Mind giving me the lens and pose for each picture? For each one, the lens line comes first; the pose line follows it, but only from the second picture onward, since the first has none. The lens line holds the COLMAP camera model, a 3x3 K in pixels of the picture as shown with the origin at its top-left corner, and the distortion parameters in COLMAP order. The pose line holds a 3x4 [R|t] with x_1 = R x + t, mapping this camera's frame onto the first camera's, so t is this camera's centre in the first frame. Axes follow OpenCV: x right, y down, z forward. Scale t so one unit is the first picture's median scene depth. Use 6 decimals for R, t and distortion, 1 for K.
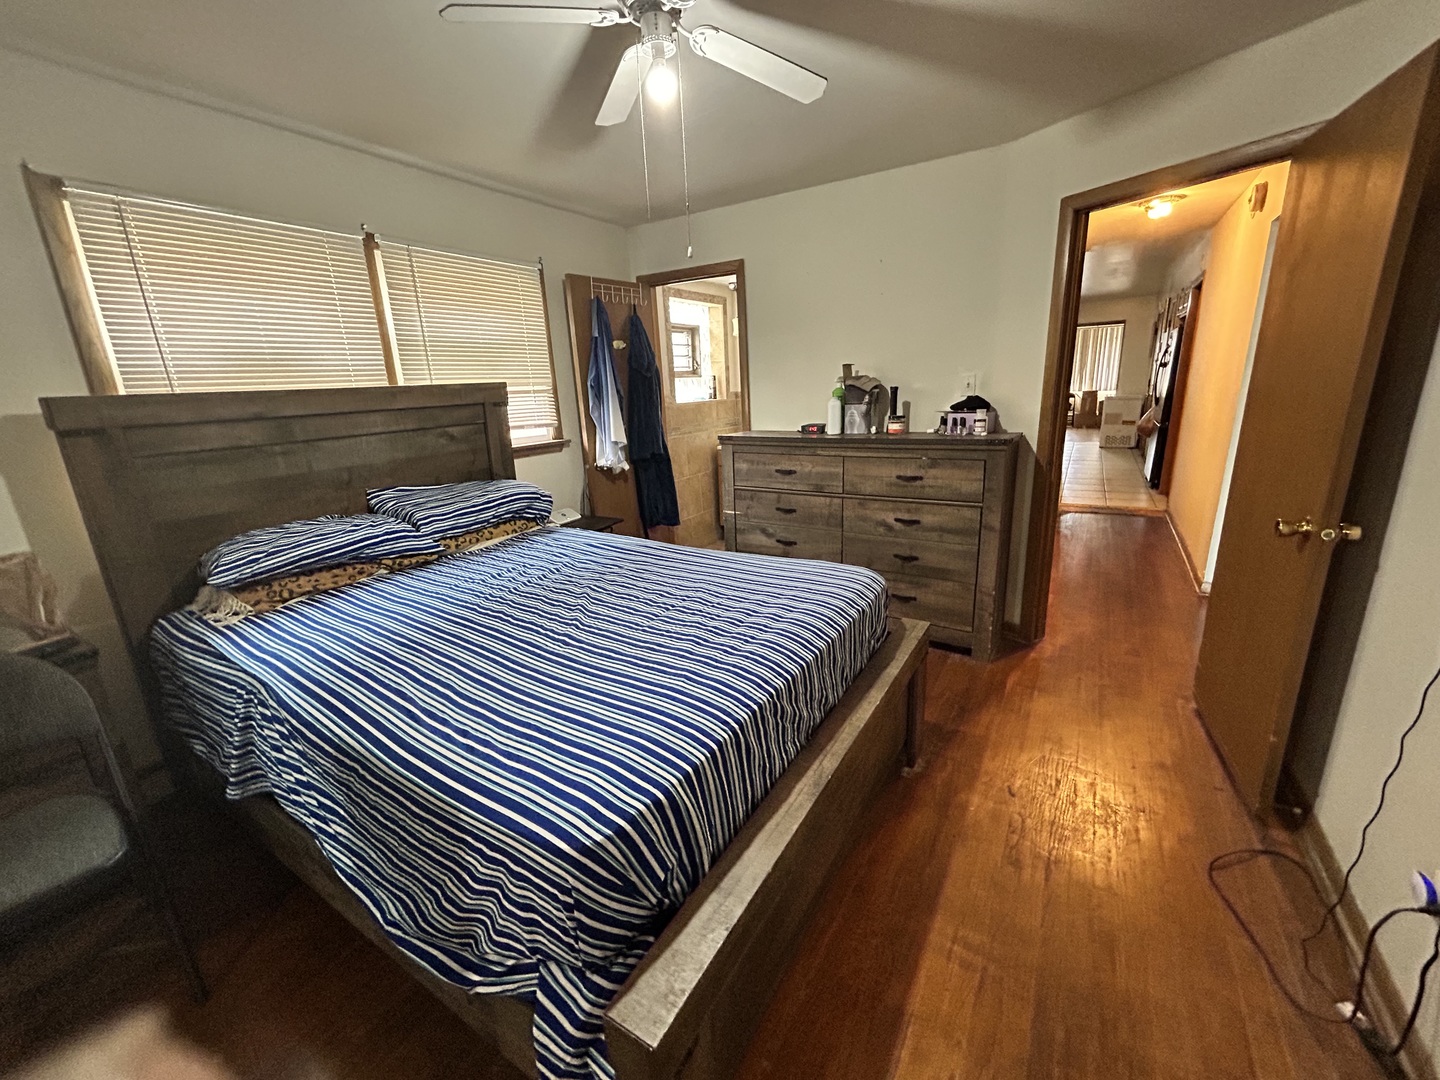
lens RADIAL K [[584.5, 0, 720.7], [0, 584.5, 534.8], [0, 0, 1]] dist [-0.001220, 0.000604]
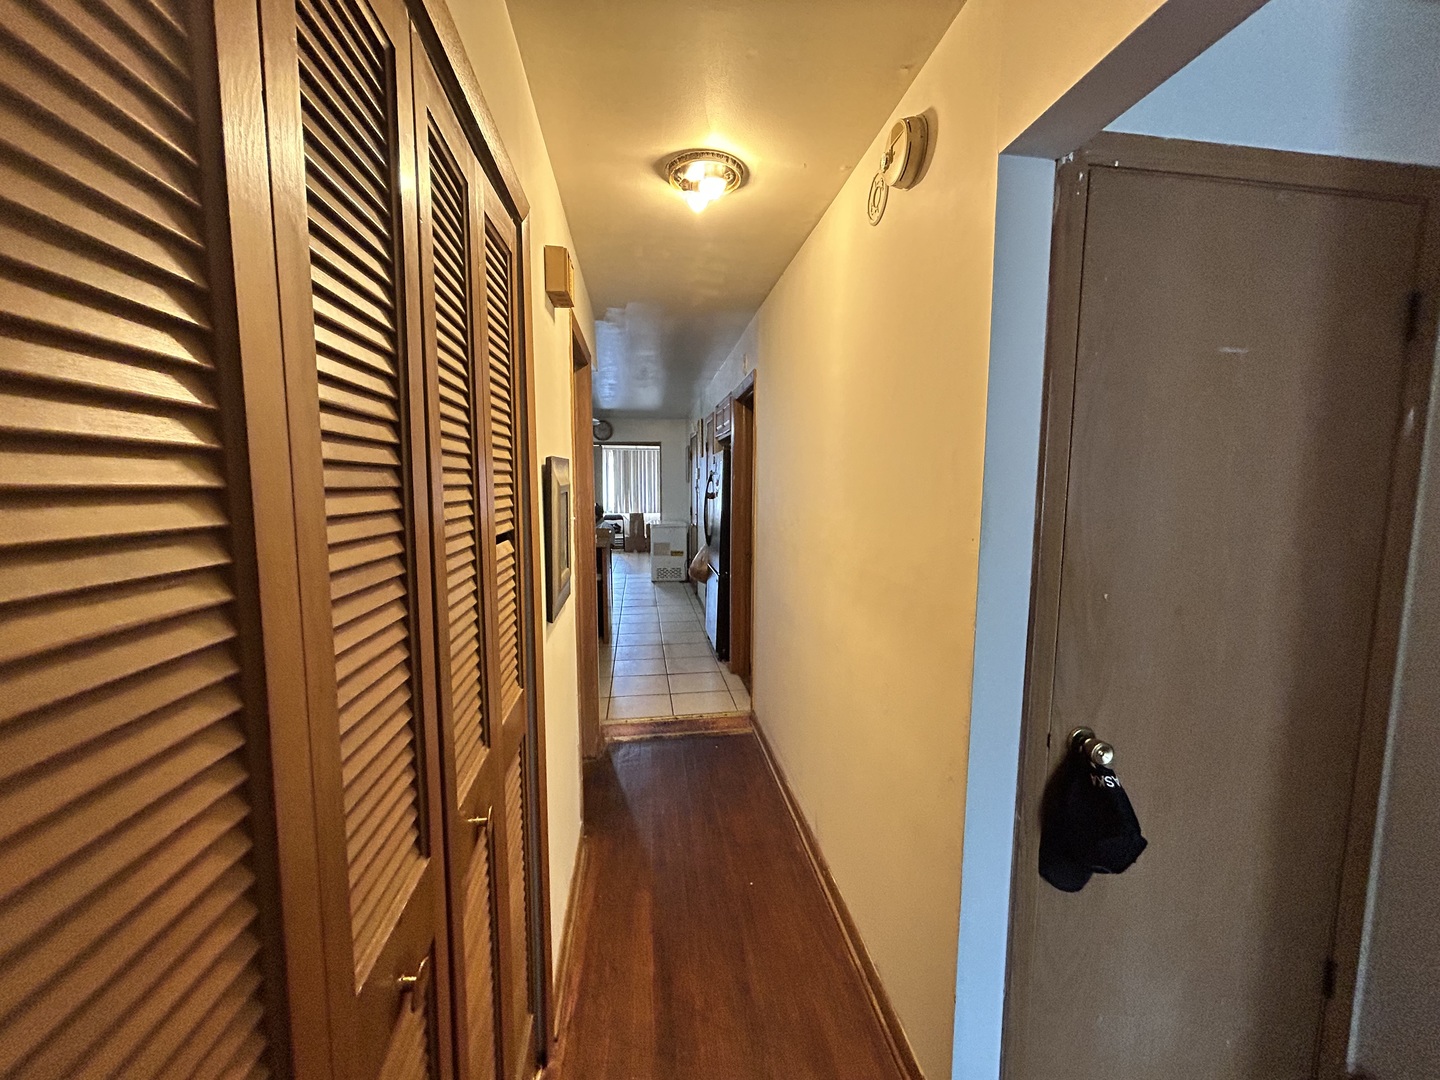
lens RADIAL K [[584.5, 0, 723.1], [0, 584.5, 539.7], [0, 0, 1]] dist [-0.001220, 0.000604]
pose [[0.768947, -0.016962, 0.639087, 0.352975], [0.126320, 0.983971, -0.125871, -0.172788], [-0.626709, 0.177518, 0.758765, 0.531343]]
